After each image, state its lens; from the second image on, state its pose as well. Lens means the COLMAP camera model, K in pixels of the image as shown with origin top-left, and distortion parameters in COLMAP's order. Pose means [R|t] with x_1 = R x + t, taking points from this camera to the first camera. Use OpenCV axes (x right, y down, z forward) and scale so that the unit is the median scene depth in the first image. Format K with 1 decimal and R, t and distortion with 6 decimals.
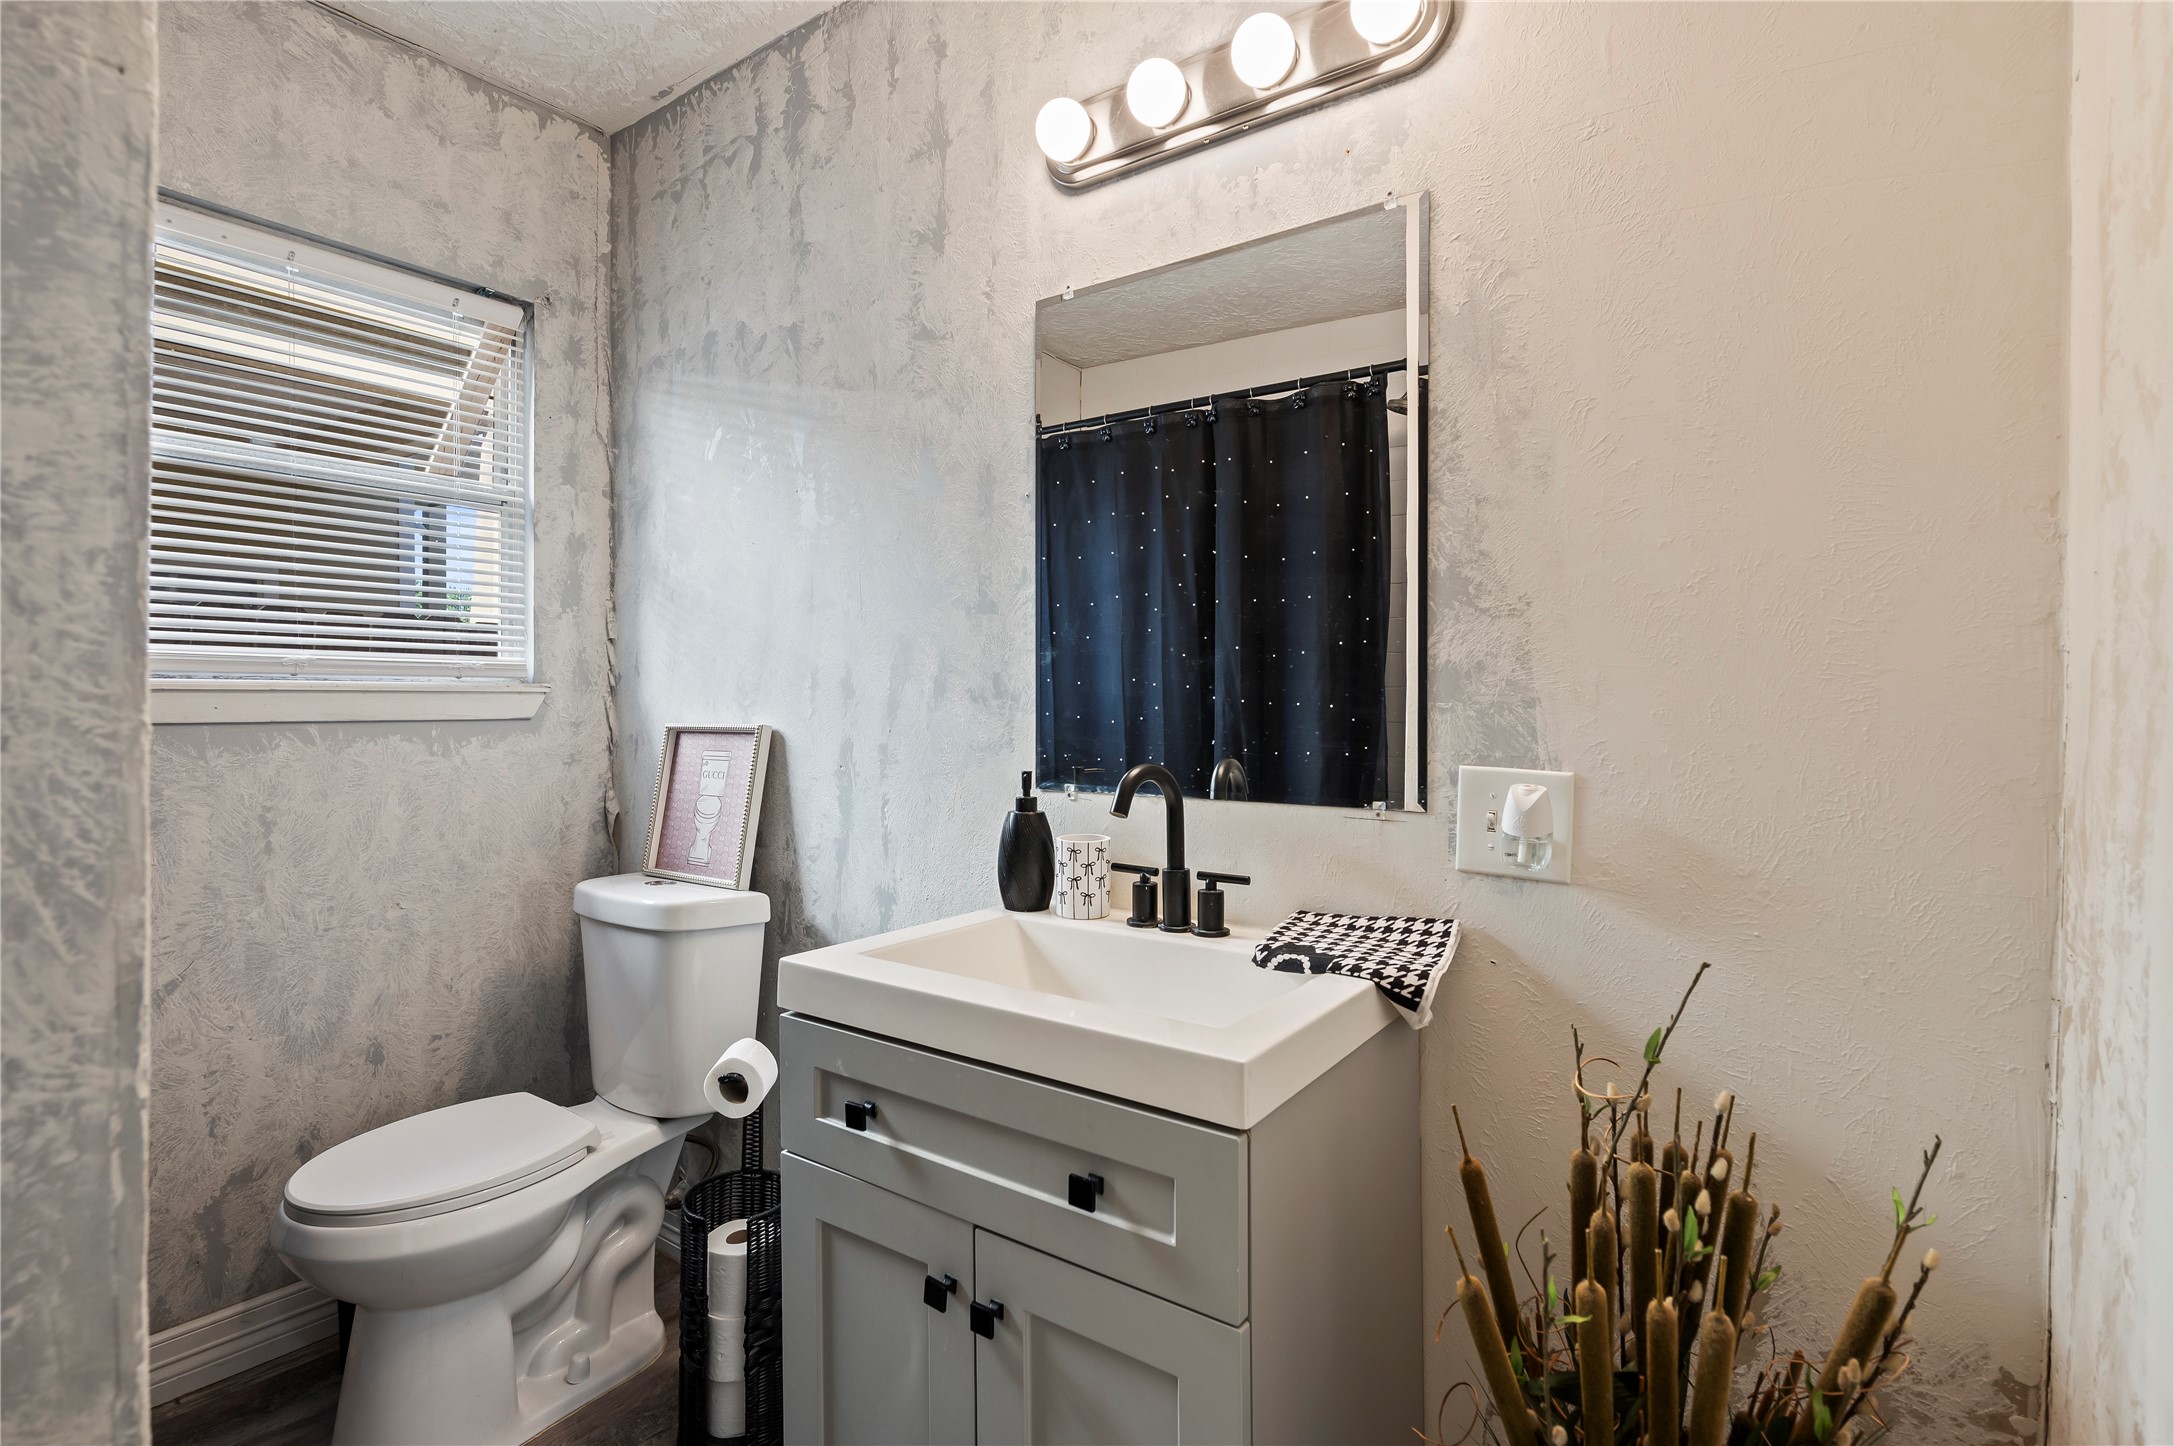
lens RADIAL K [[1027.4, 0, 1087.0], [0, 1027.4, 723.0], [0, 0, 1]] dist [0.001134, -0.000071]
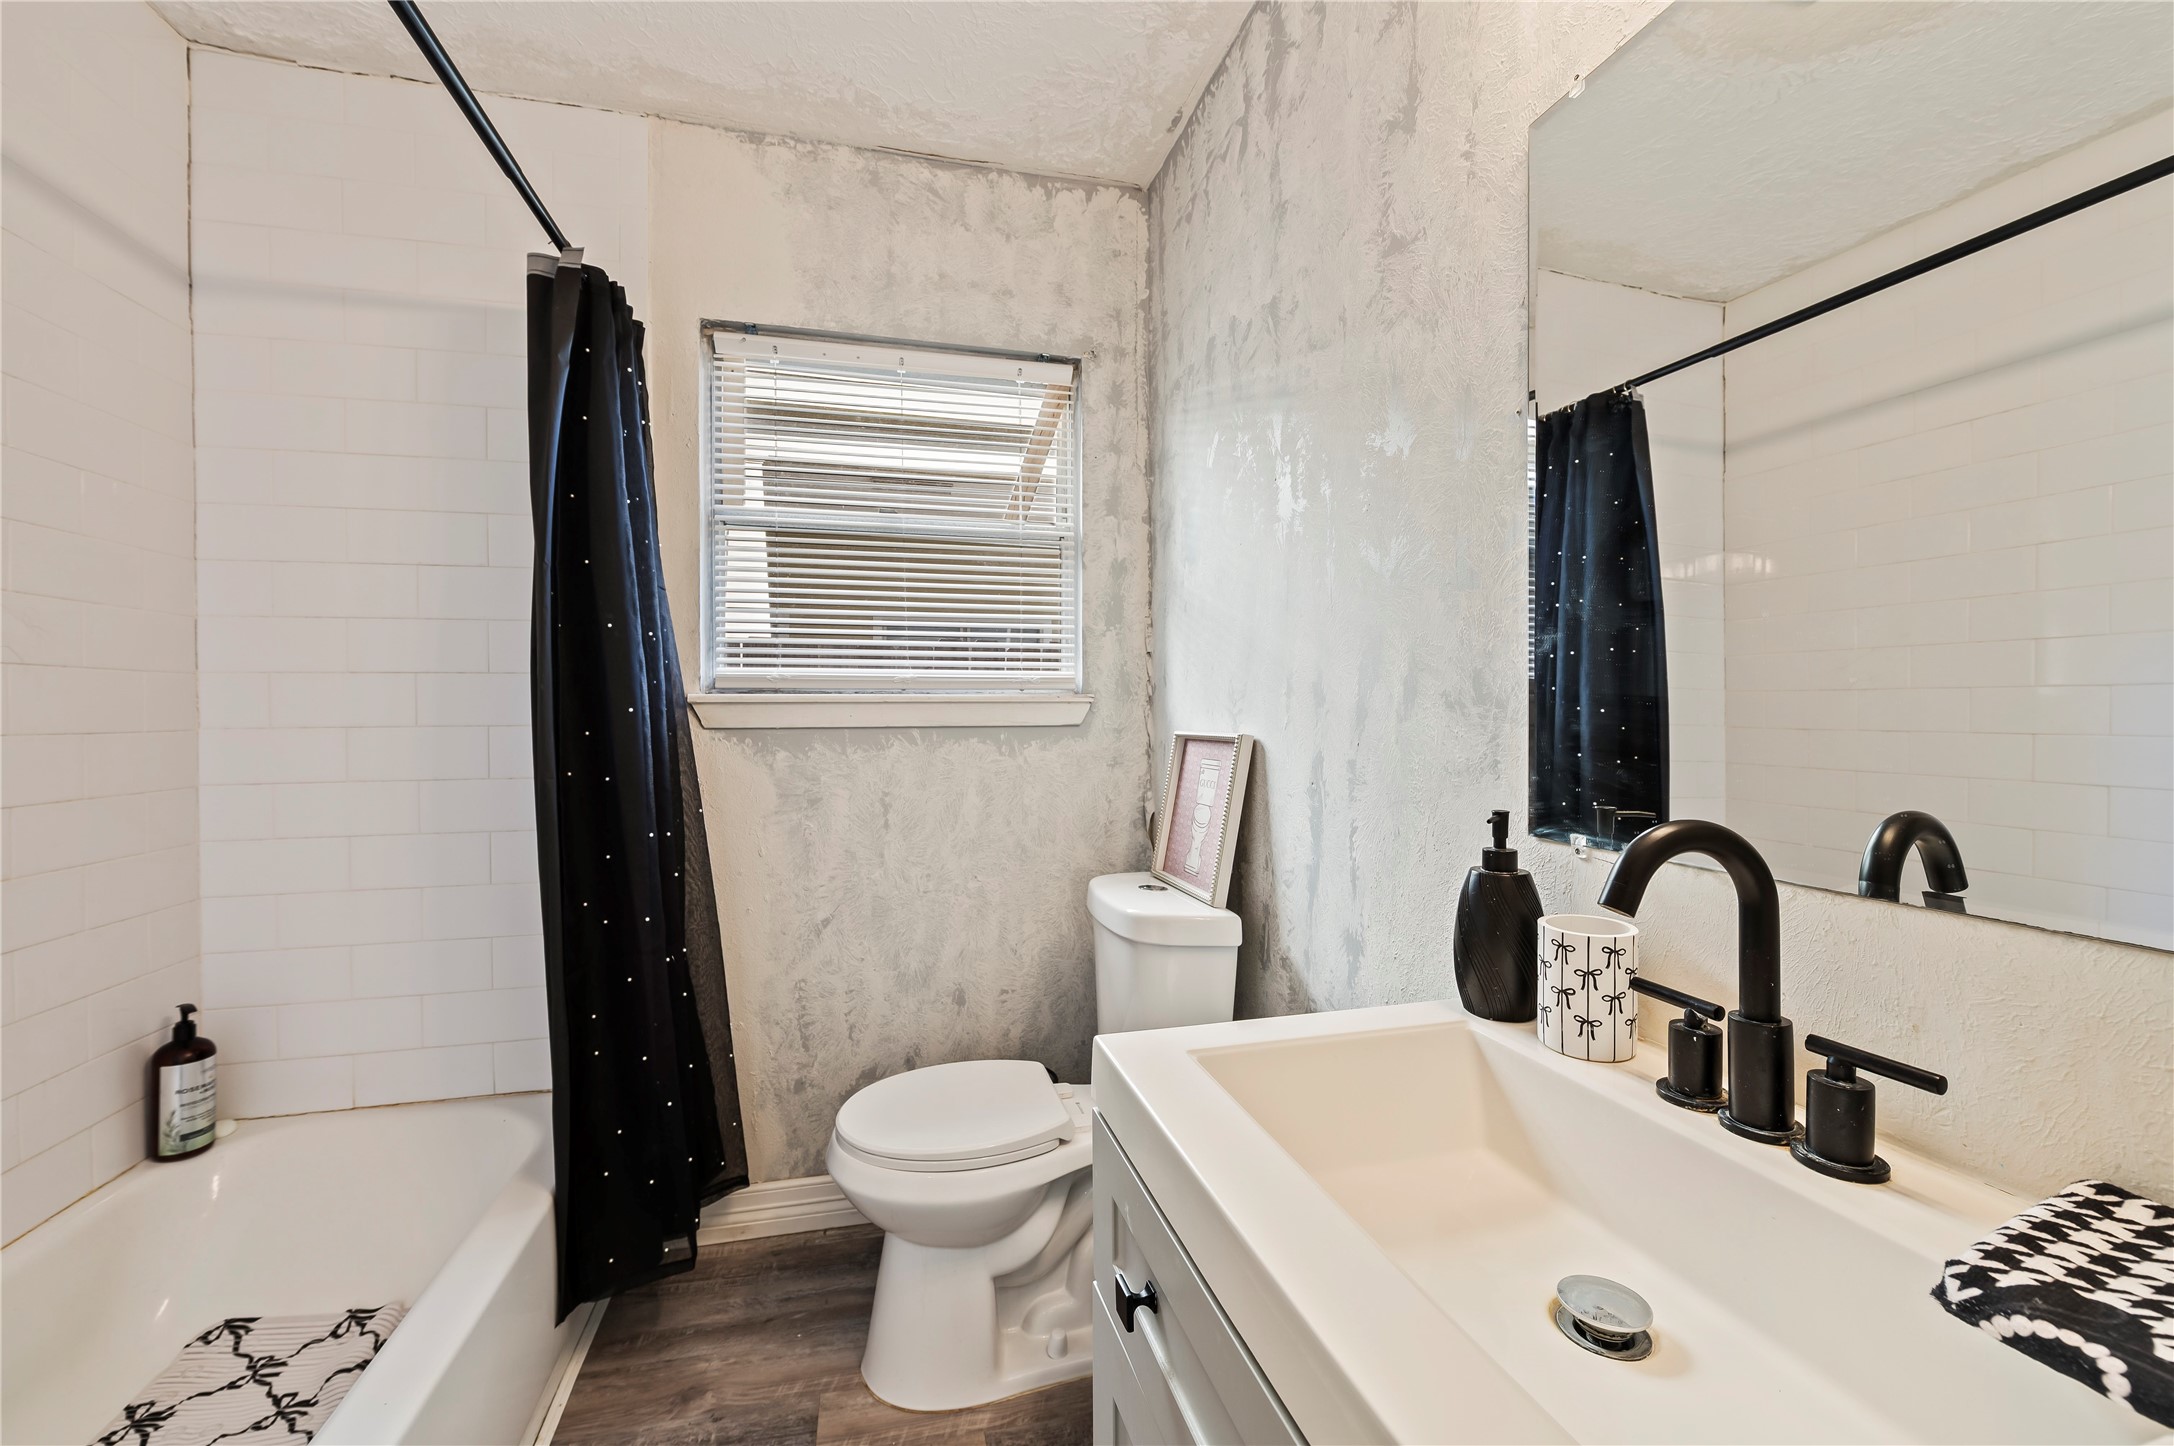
lens RADIAL K [[847.6, 0, 1087.0], [0, 847.6, 723.0], [0, 0, 1]] dist [-0.001821, -0.003012]
pose [[0.771552, 0.006785, -0.636130, 0.069867], [-0.009463, 0.999955, -0.000811, -0.006759], [0.636096, 0.006645, 0.771581, 0.316248]]
